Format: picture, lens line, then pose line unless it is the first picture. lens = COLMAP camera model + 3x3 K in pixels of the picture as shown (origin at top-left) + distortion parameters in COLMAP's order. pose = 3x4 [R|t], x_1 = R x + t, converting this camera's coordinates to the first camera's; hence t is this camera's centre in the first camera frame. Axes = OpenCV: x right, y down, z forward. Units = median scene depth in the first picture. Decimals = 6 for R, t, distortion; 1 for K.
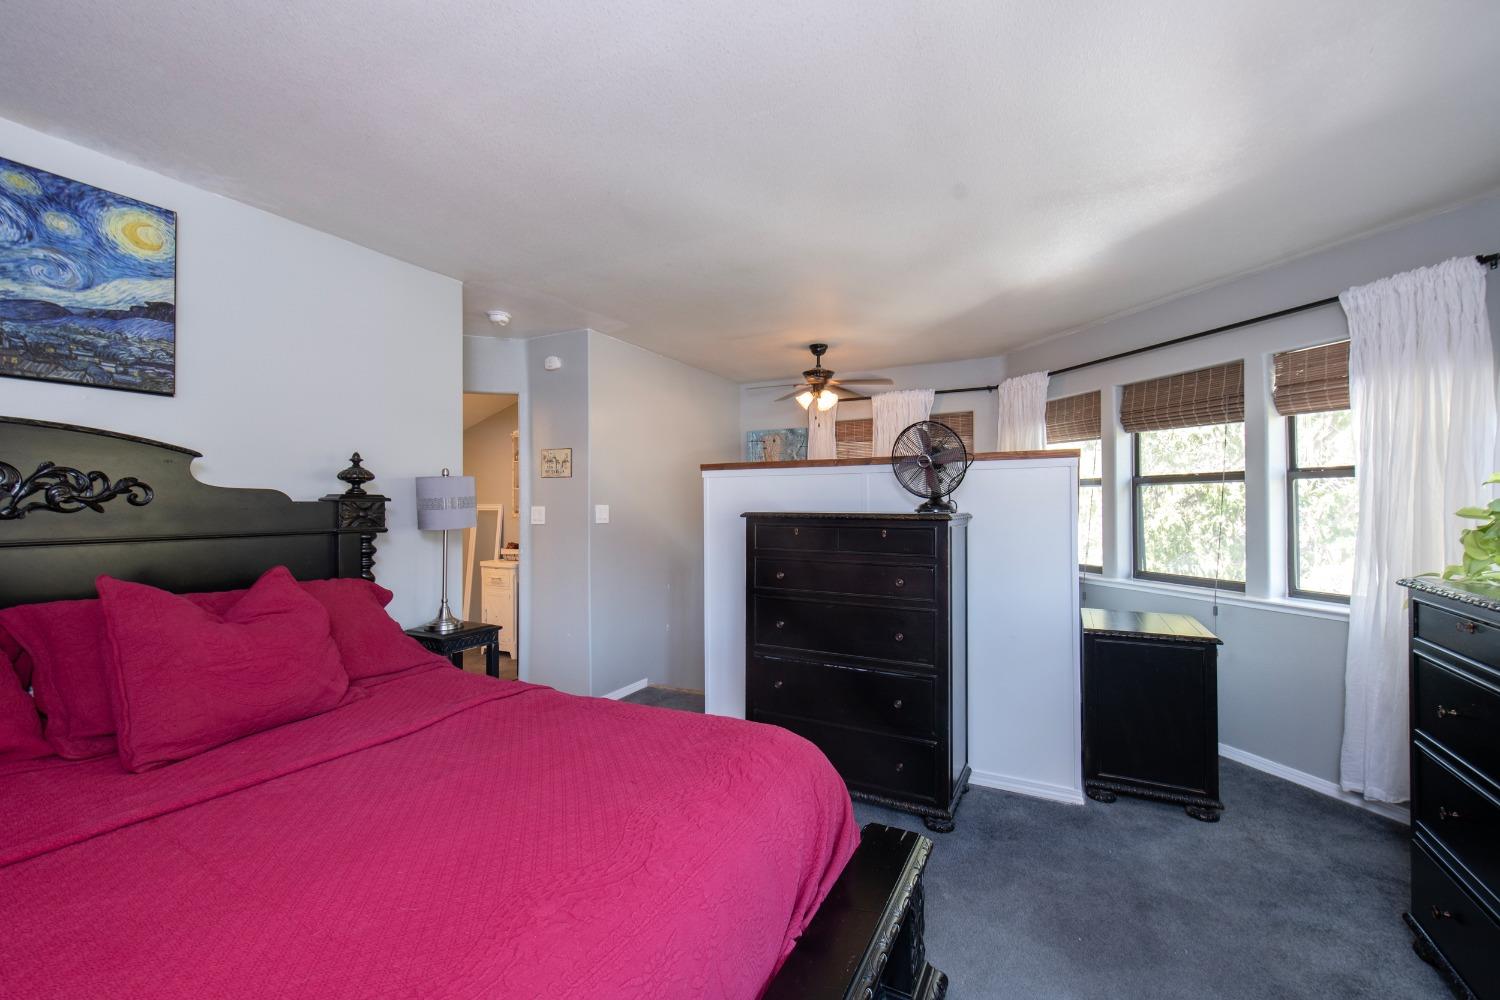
lens RADIAL K [[607.1, 0, 753.2], [0, 607.1, 501.9], [0, 0, 1]] dist [-0.013385, -0.000915]
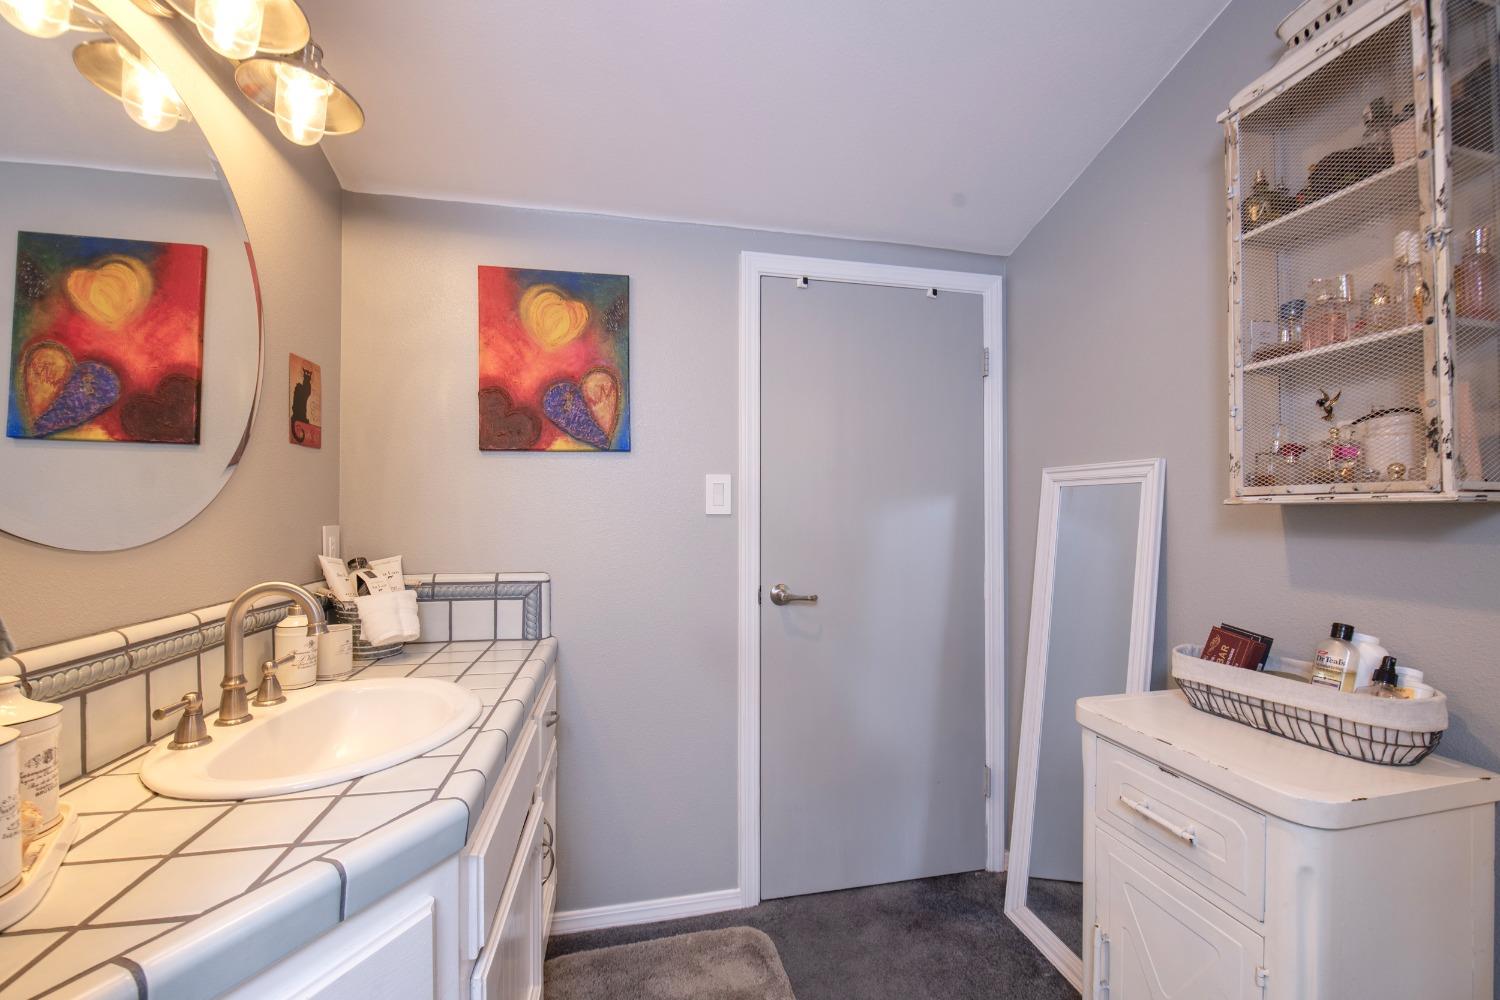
lens RADIAL K [[607.1, 0, 753.0], [0, 607.1, 503.8], [0, 0, 1]] dist [-0.013385, -0.000915]
pose [[0.659947, -0.004294, -0.751300, -0.350313], [0.002063, 0.999990, -0.003903, 0.024457], [0.751309, 0.001026, 0.659949, 0.737309]]
